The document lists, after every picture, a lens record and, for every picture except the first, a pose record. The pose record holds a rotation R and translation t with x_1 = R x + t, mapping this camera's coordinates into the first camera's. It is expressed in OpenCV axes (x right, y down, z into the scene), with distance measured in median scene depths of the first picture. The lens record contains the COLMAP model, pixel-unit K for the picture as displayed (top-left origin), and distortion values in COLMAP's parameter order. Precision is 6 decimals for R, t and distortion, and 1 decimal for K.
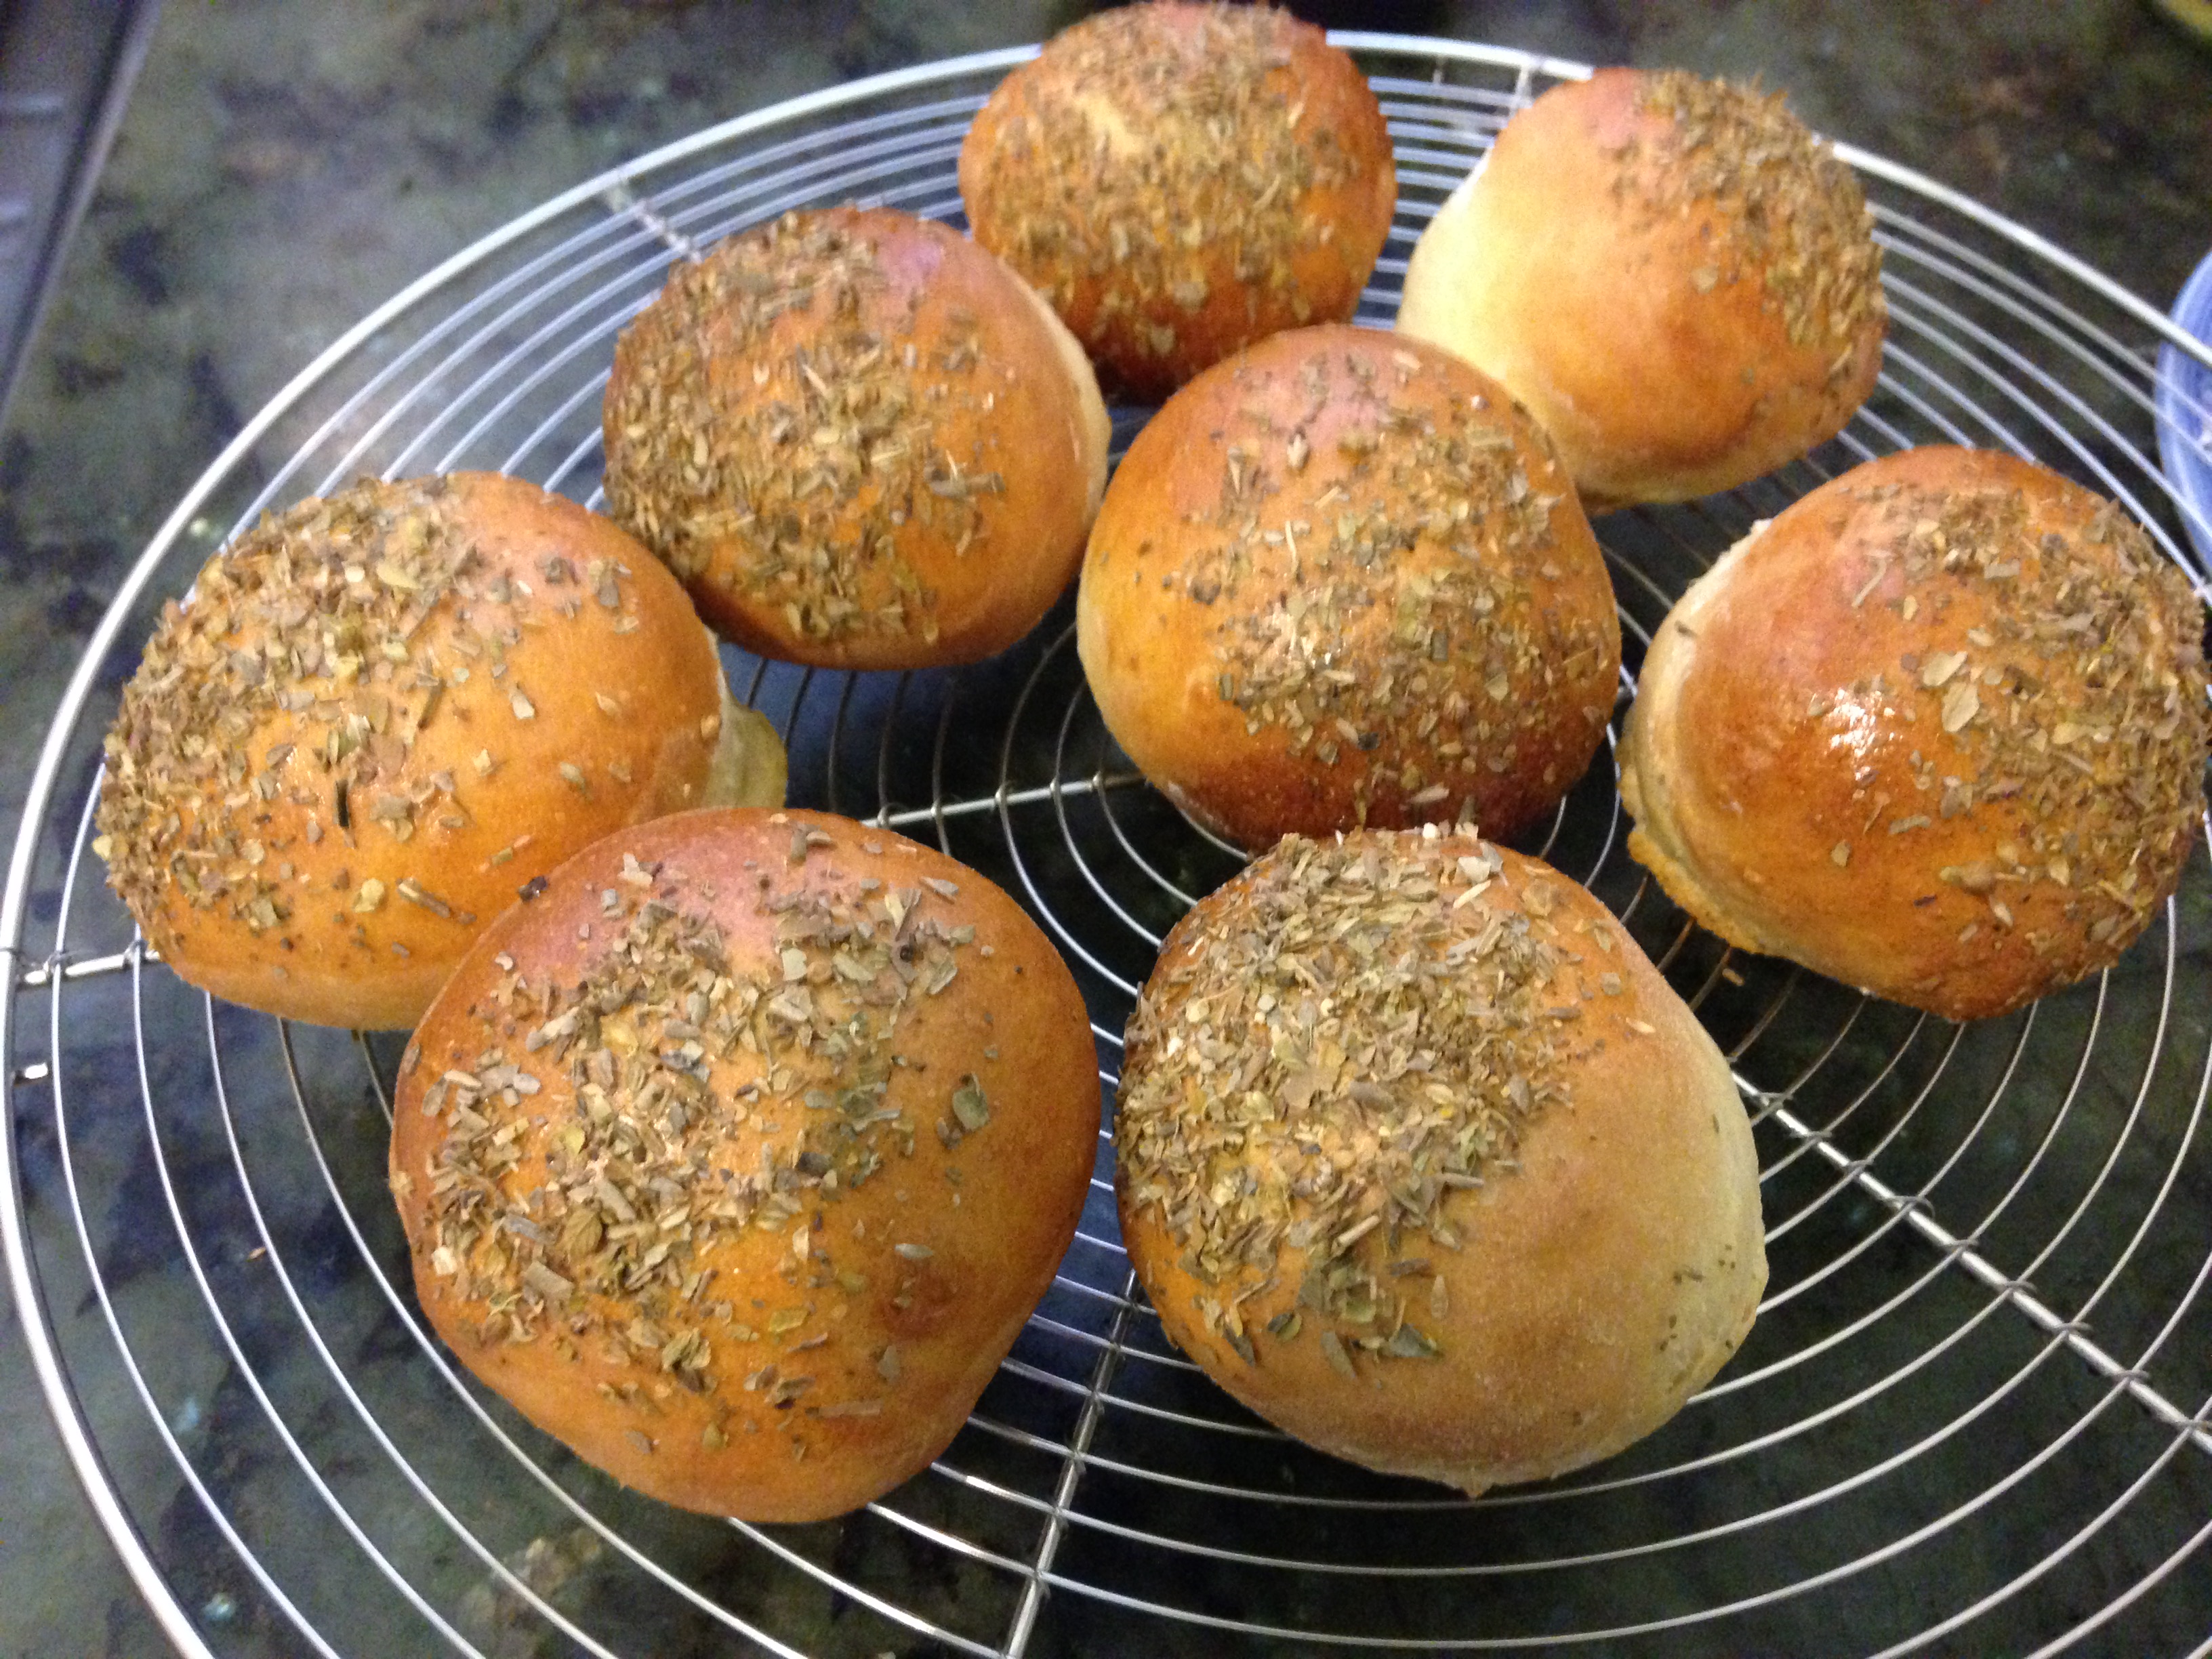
lens RADIAL K [[2109.8, 0, 1106.0], [0, 2109.8, 829.5], [0, 0, 1]] dist [0.222224, -0.382727]
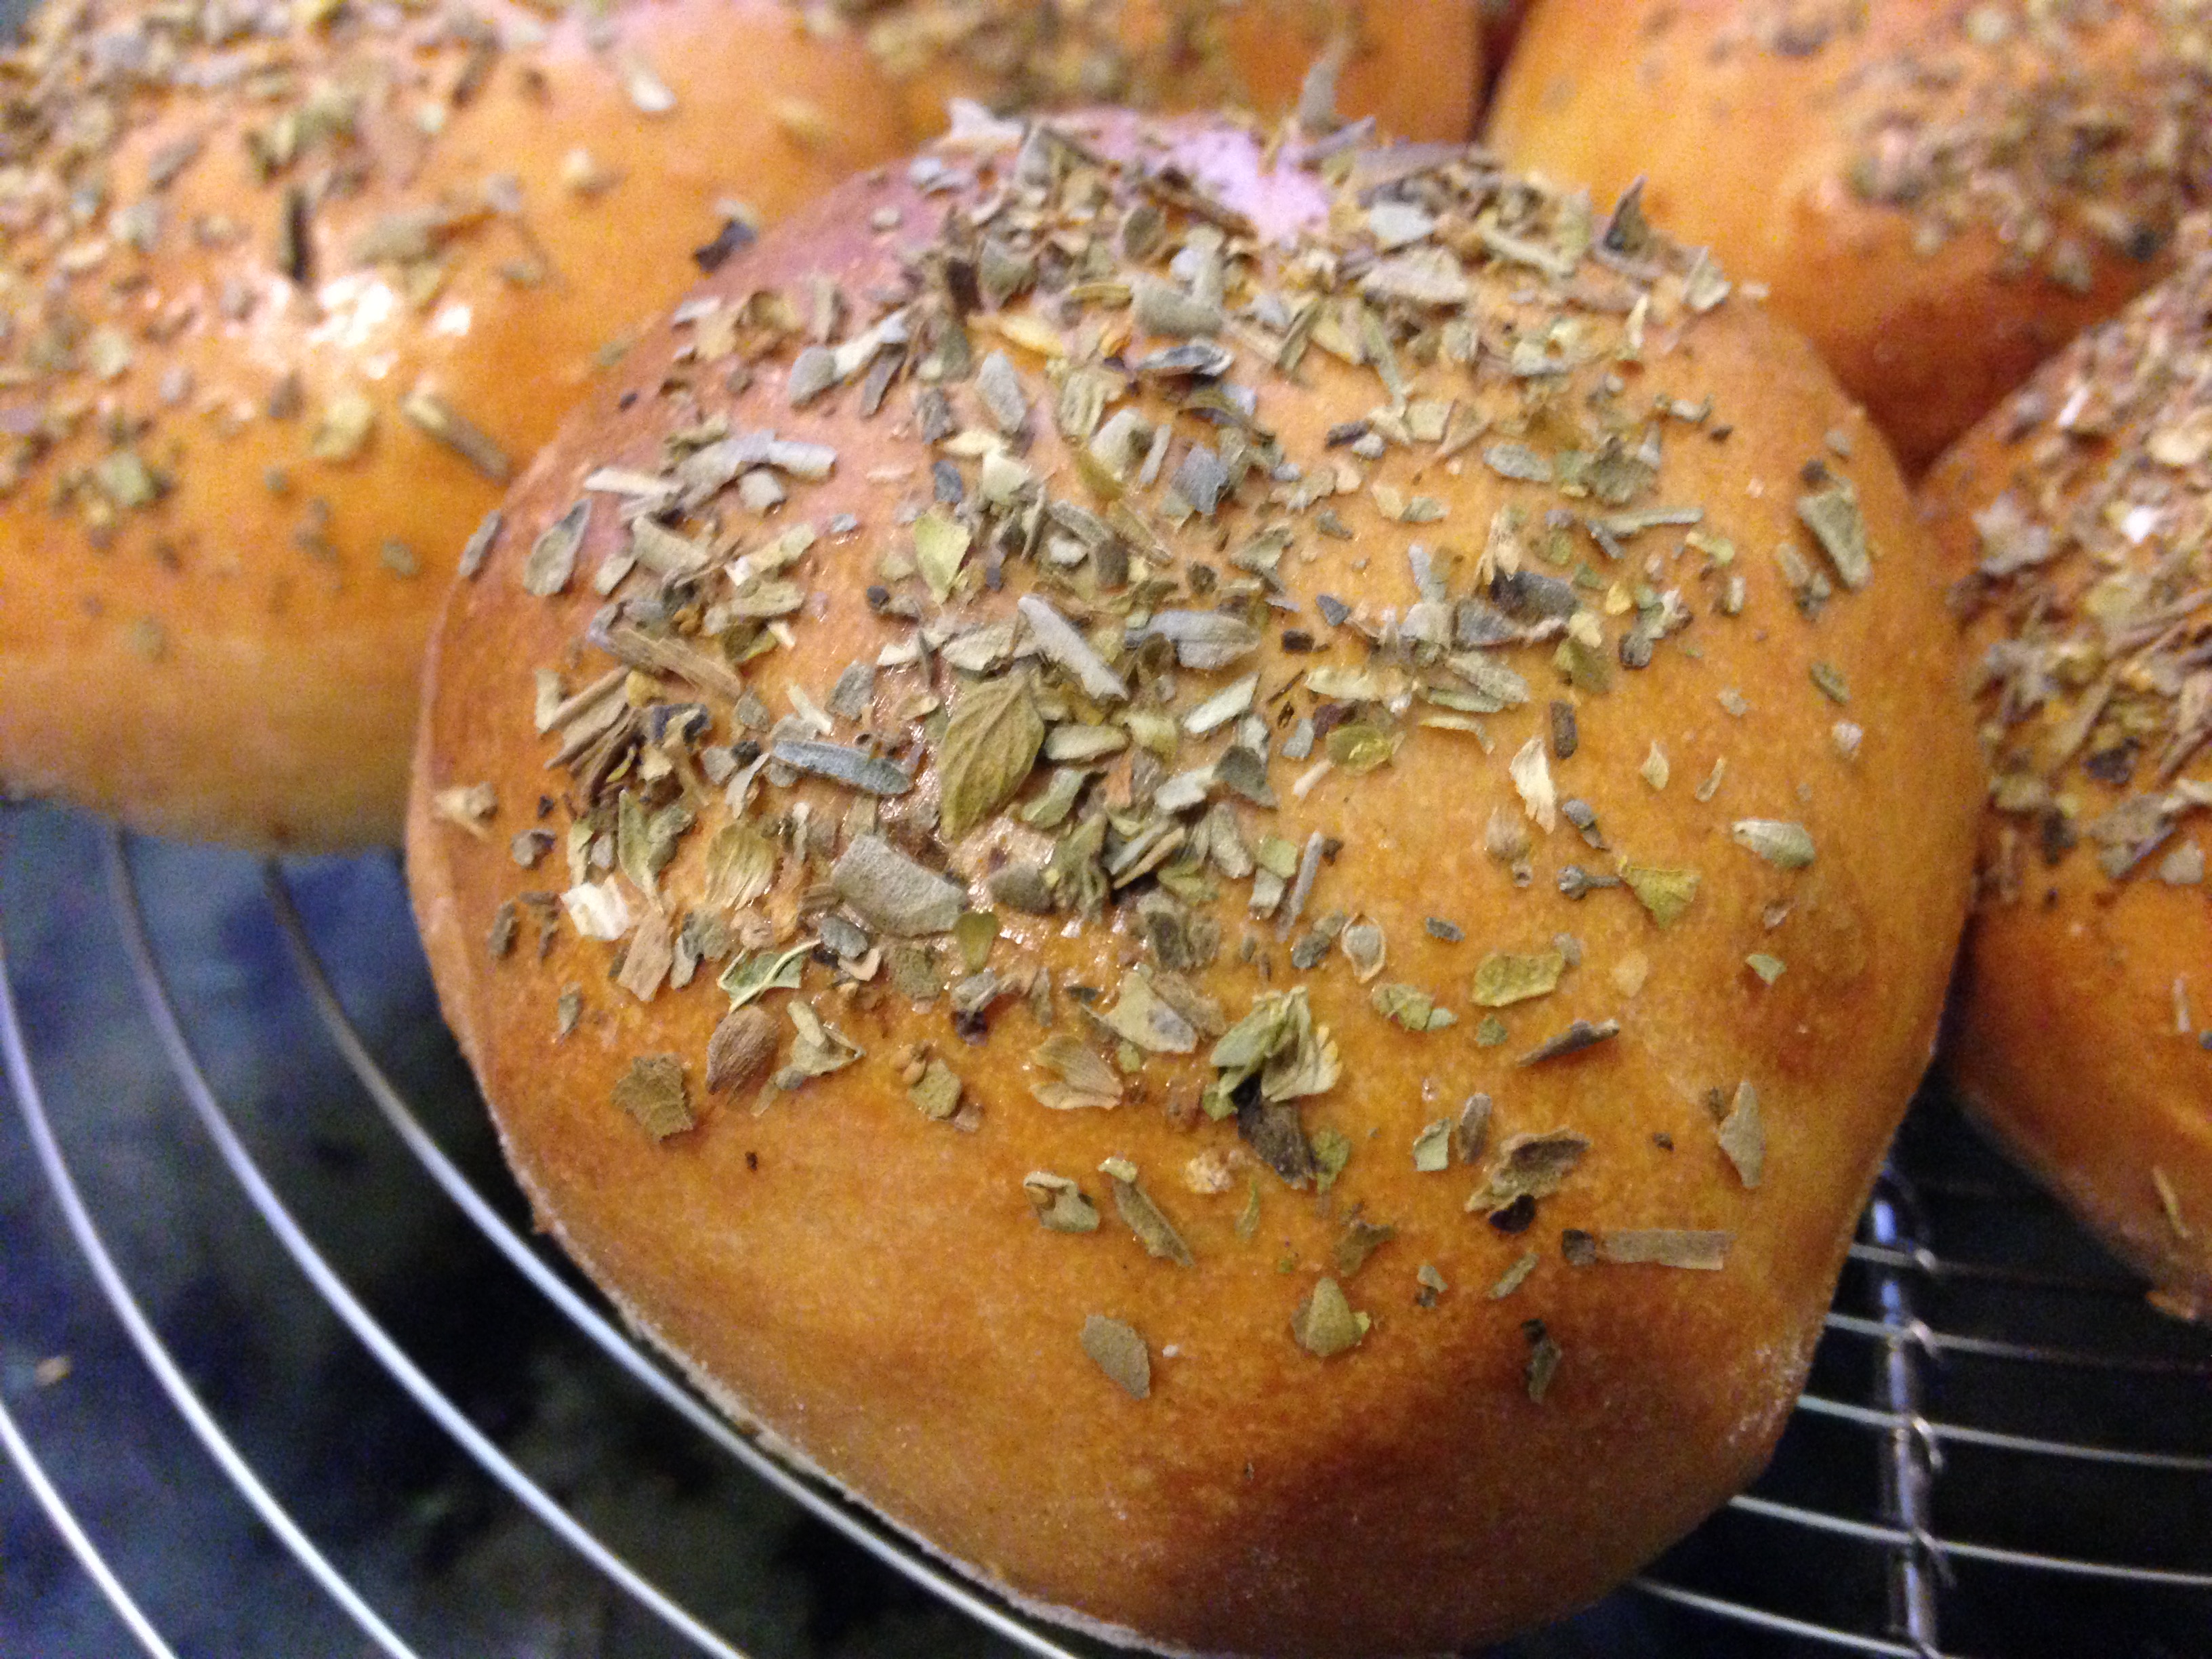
lens RADIAL K [[2158.6, 0, 1106.0], [0, 2158.6, 829.5], [0, 0, 1]] dist [0.128101, -0.232632]
pose [[0.996012, -0.035160, 0.081997, -0.250061], [0.054178, 0.968568, -0.242777, 0.290814], [-0.070884, 0.246251, 0.966611, 0.620264]]
